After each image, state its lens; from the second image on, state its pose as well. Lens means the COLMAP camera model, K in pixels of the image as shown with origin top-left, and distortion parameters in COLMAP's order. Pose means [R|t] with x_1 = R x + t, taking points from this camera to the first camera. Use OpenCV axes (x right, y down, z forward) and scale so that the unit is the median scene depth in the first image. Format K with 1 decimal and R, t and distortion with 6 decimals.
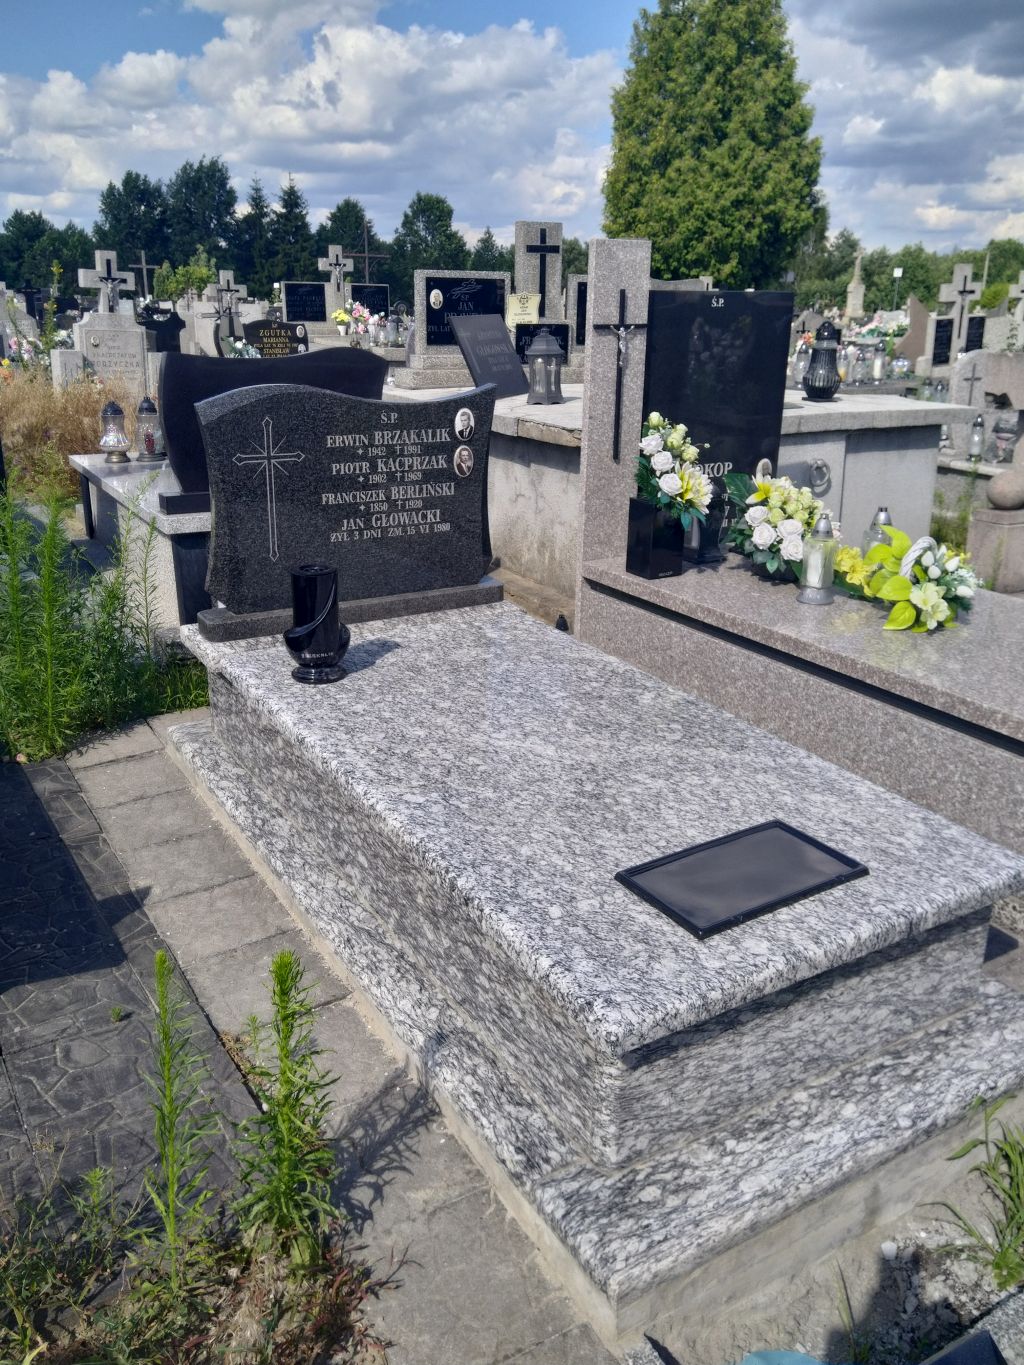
lens RADIAL K [[1126.5, 0, 495.4], [0, 1126.5, 684.5], [0, 0, 1]] dist [0.181627, -0.438665]
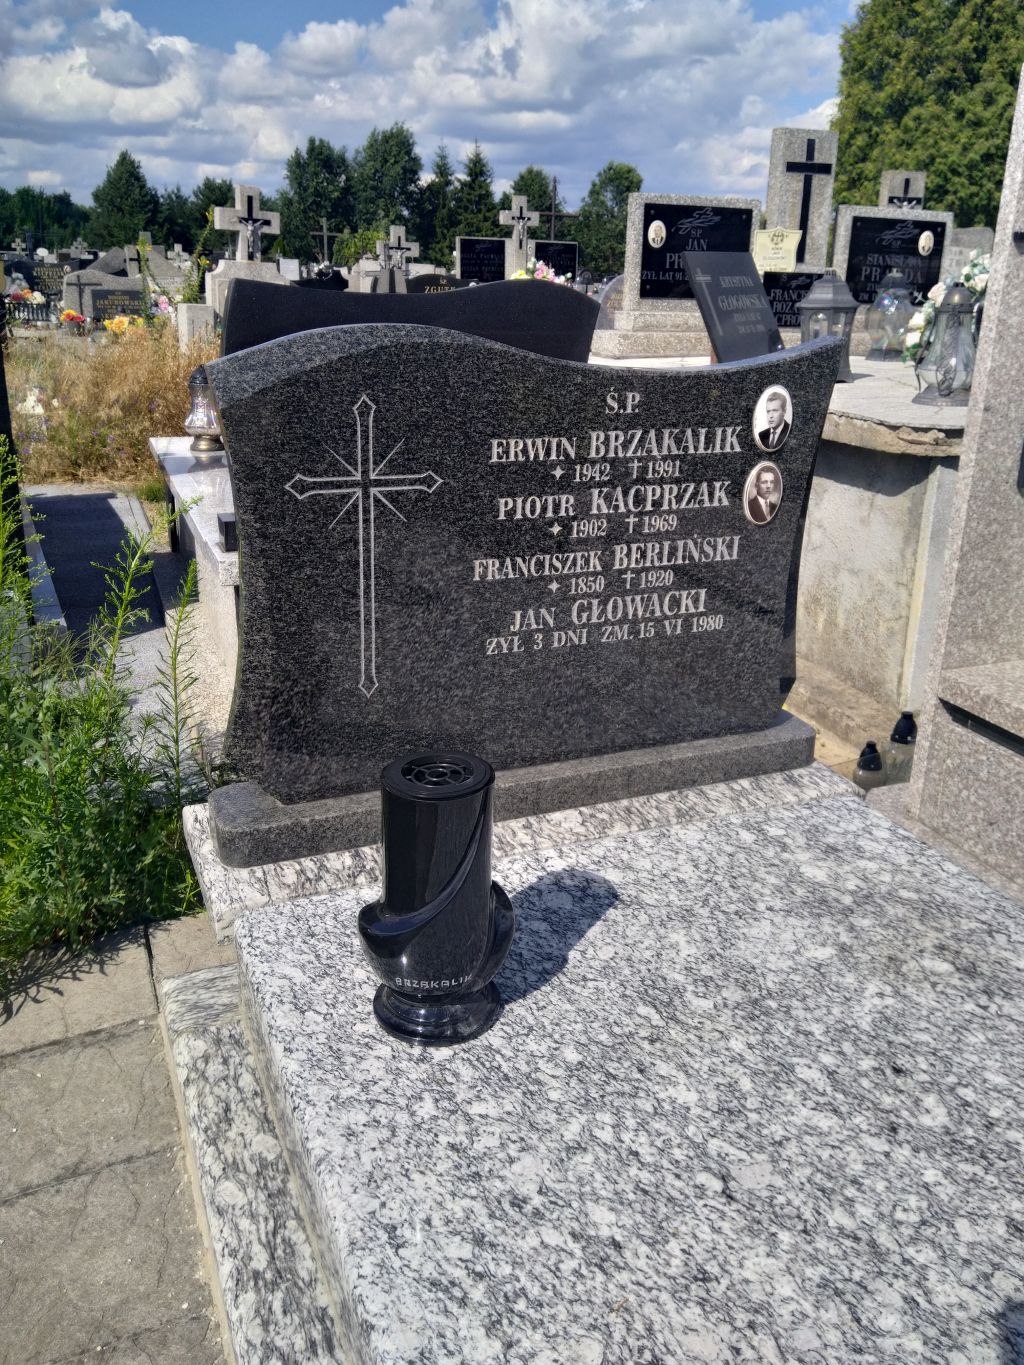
lens RADIAL K [[1062.0, 0, 512.0], [0, 1062.0, 682.5], [0, 0, 1]] dist [0.107461, -0.191047]
pose [[0.990977, 0.061038, -0.119331, -0.075462], [-0.057206, 0.997739, 0.035280, -0.125456], [0.121214, -0.028136, 0.992228, 0.524650]]
